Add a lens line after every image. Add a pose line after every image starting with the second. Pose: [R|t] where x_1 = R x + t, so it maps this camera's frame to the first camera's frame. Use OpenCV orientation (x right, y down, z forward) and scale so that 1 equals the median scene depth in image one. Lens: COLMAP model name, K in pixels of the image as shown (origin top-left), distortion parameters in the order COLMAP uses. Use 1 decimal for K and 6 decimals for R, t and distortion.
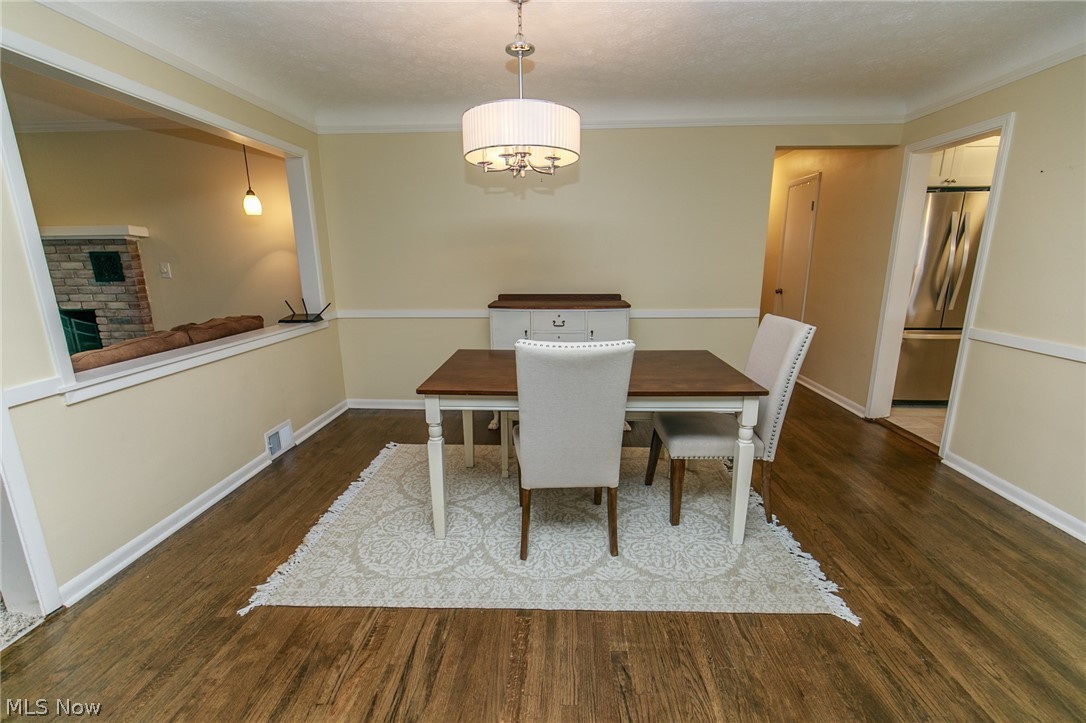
lens RADIAL K [[485.8, 0, 545.2], [0, 485.8, 364.7], [0, 0, 1]] dist [0.003554, -0.000906]
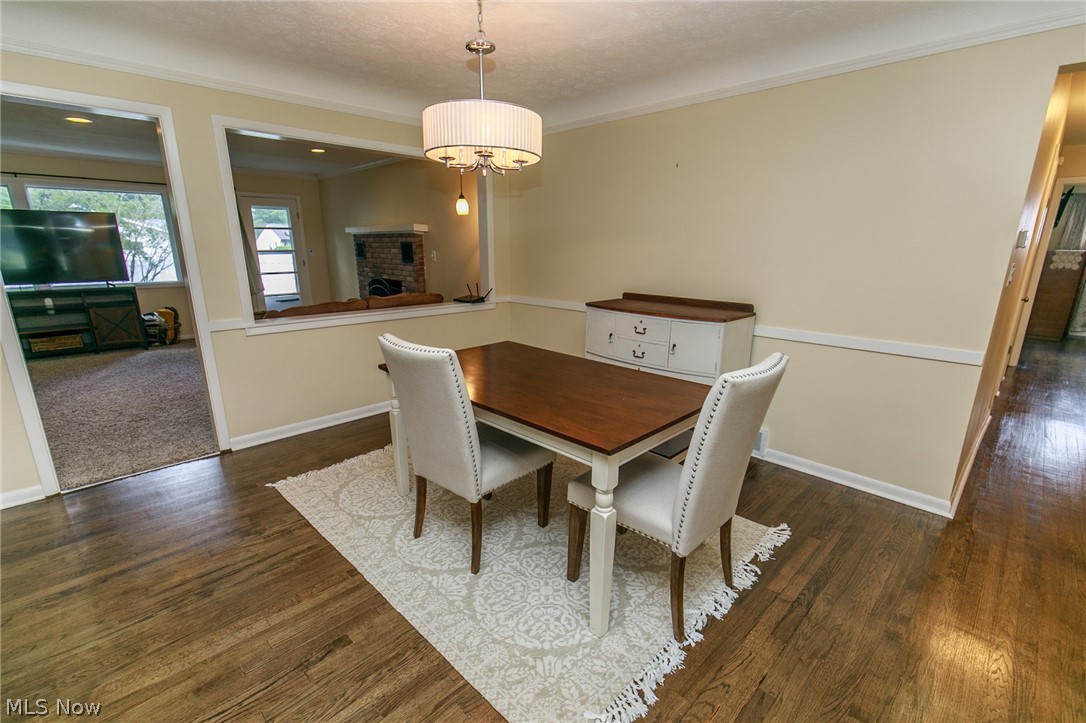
lens RADIAL K [[485.8, 0, 542.3], [0, 485.8, 368.4], [0, 0, 1]] dist [0.003554, -0.000906]
pose [[0.735761, 0.182073, -0.652307, 0.809365], [-0.162002, 0.982537, 0.091519, -0.114617], [0.657580, 0.038339, 0.752409, 0.361359]]
